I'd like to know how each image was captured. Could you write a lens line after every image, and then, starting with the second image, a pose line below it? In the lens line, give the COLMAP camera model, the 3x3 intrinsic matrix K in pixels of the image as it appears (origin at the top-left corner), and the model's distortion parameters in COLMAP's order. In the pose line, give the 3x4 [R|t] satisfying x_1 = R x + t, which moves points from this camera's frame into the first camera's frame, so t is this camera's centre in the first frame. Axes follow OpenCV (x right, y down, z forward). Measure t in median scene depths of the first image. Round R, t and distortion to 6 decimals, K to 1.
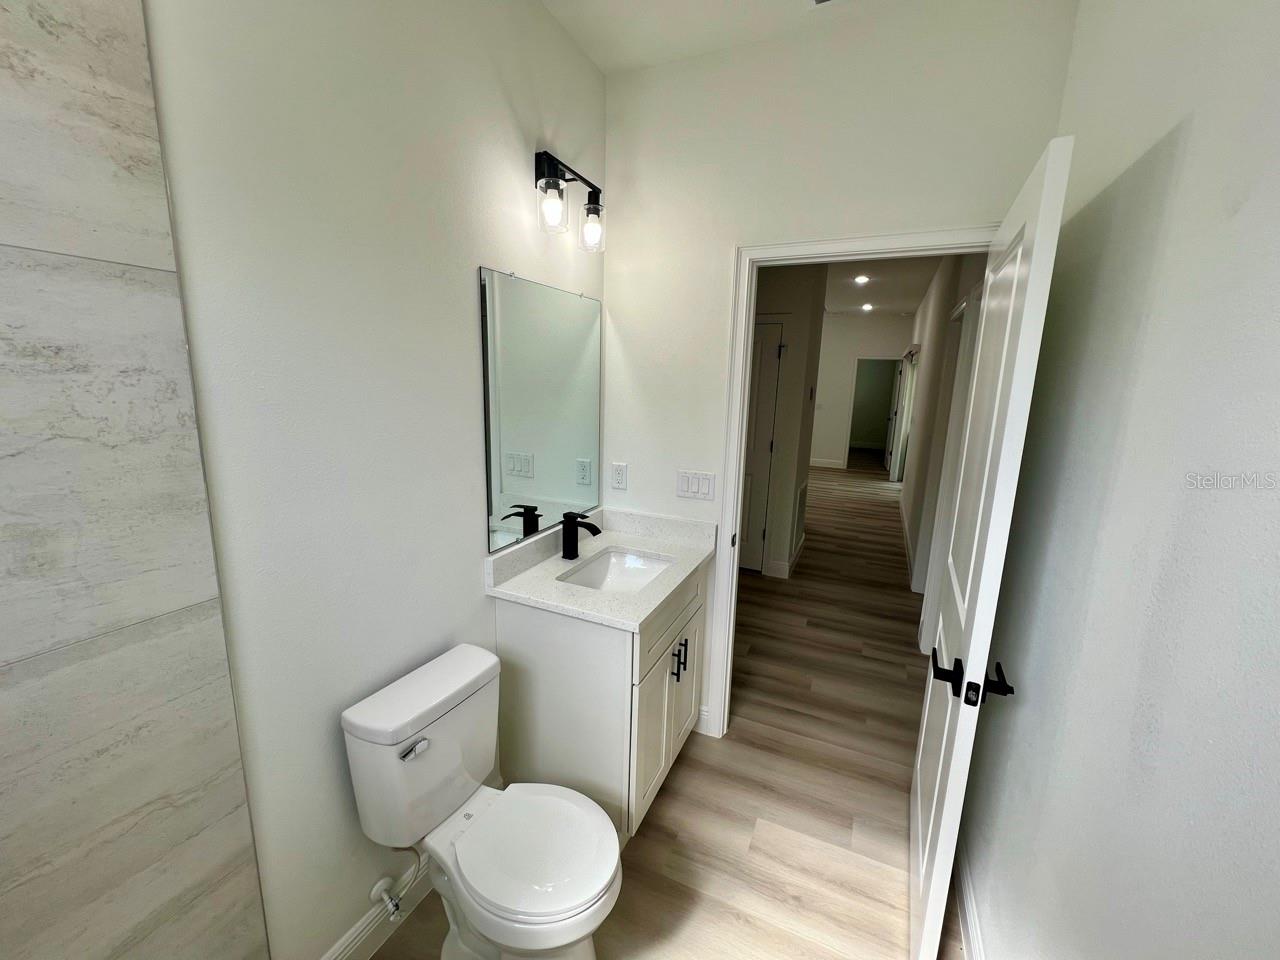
lens RADIAL K [[513.9, 0, 643.1], [0, 513.9, 476.7], [0, 0, 1]] dist [-0.002669, 0.001060]
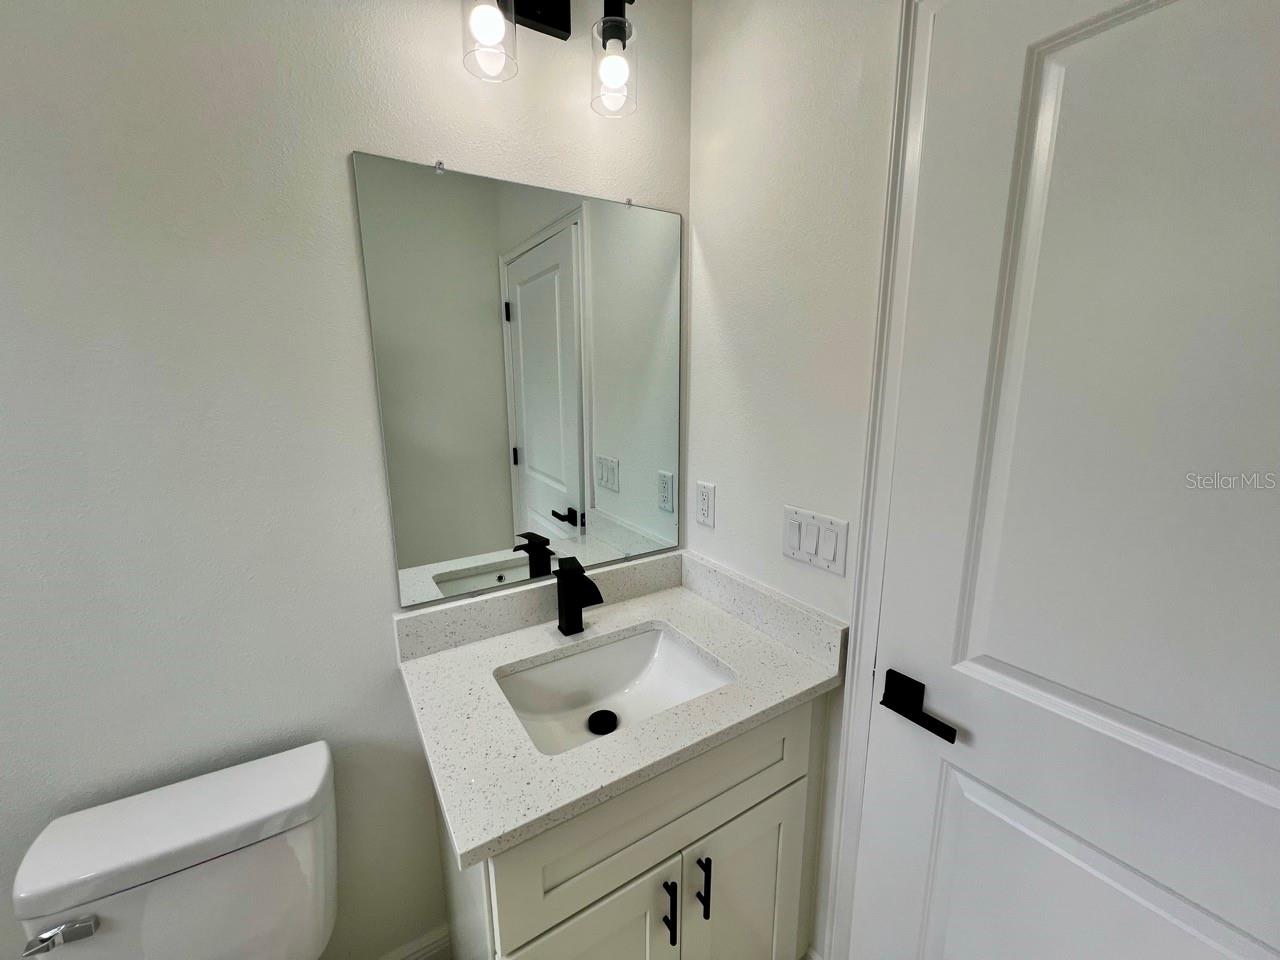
lens RADIAL K [[513.9, 0, 640.7], [0, 513.9, 477.9], [0, 0, 1]] dist [-0.002669, 0.001060]
pose [[0.834835, 0.079213, -0.544772, 0.235047], [-0.080196, 0.996536, 0.022005, -0.042715], [0.544628, 0.025318, 0.838296, 0.486351]]
